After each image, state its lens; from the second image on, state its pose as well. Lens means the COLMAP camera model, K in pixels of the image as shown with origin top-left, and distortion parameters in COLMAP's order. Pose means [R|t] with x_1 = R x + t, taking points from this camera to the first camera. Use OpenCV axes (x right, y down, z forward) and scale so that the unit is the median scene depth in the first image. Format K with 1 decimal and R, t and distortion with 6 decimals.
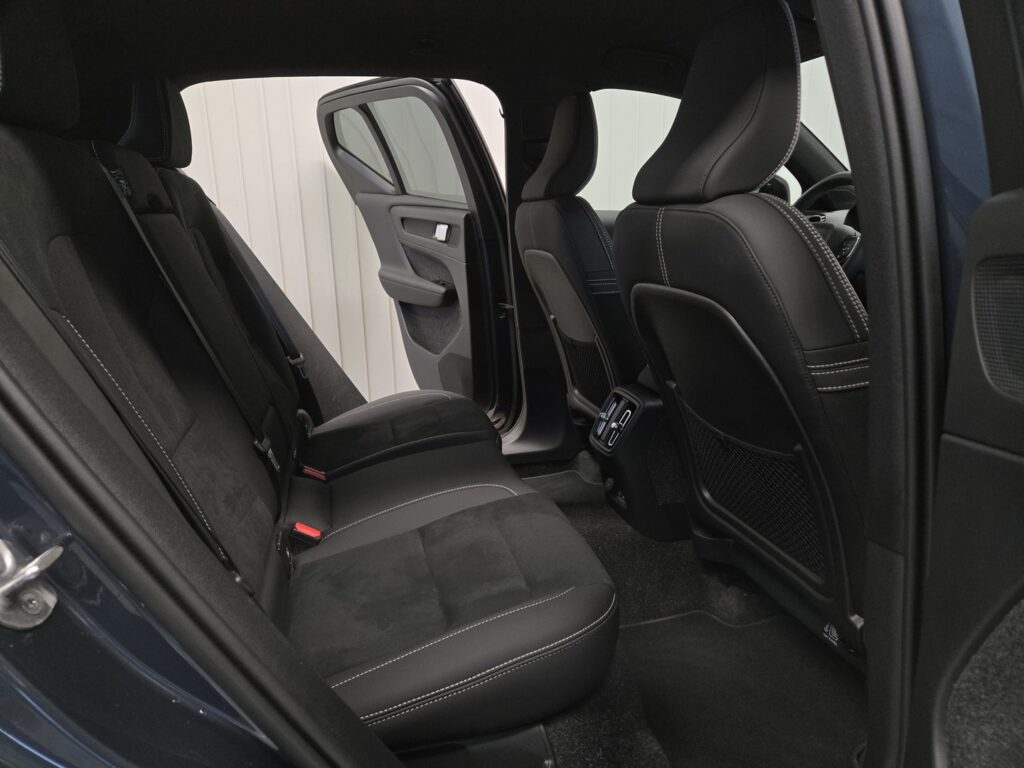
lens RADIAL K [[675.0, 0, 512.0], [0, 675.0, 384.4], [0, 0, 1]] dist [0.006046, -0.007539]
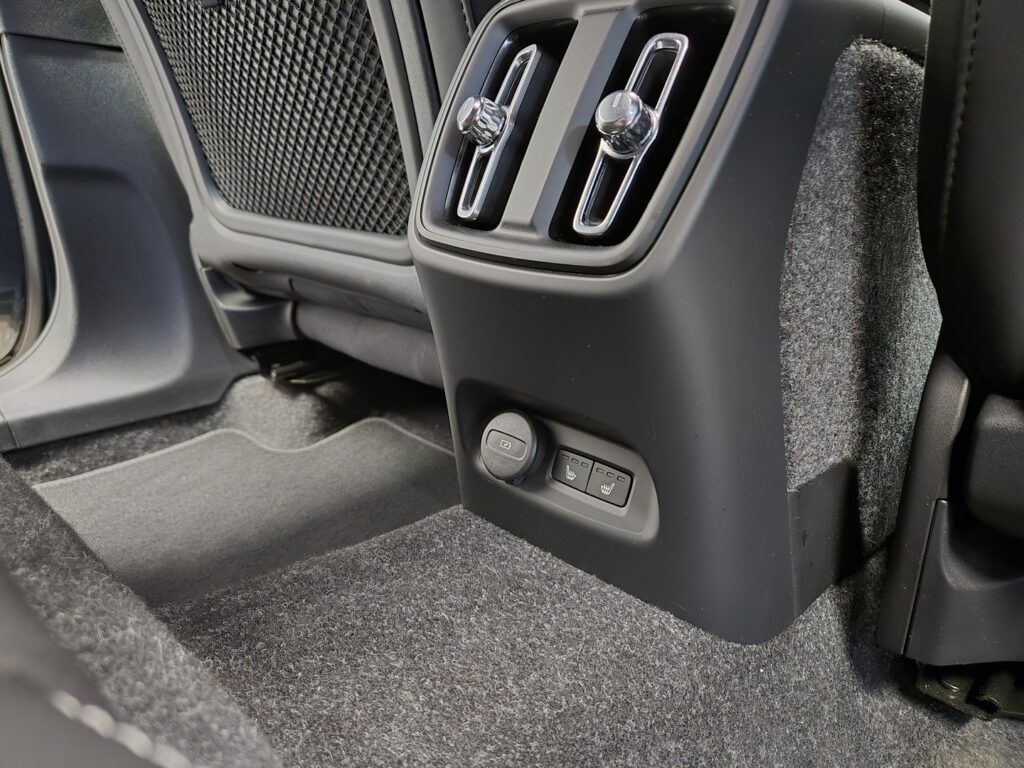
lens RADIAL K [[675.0, 0, 511.2], [0, 675.0, 385.0], [0, 0, 1]] dist [0.006046, -0.007539]
pose [[0.839037, -0.129672, 0.528396, 0.021963], [0.089026, 0.990814, 0.101790, 0.076043], [-0.536742, -0.038364, 0.842874, 0.575317]]
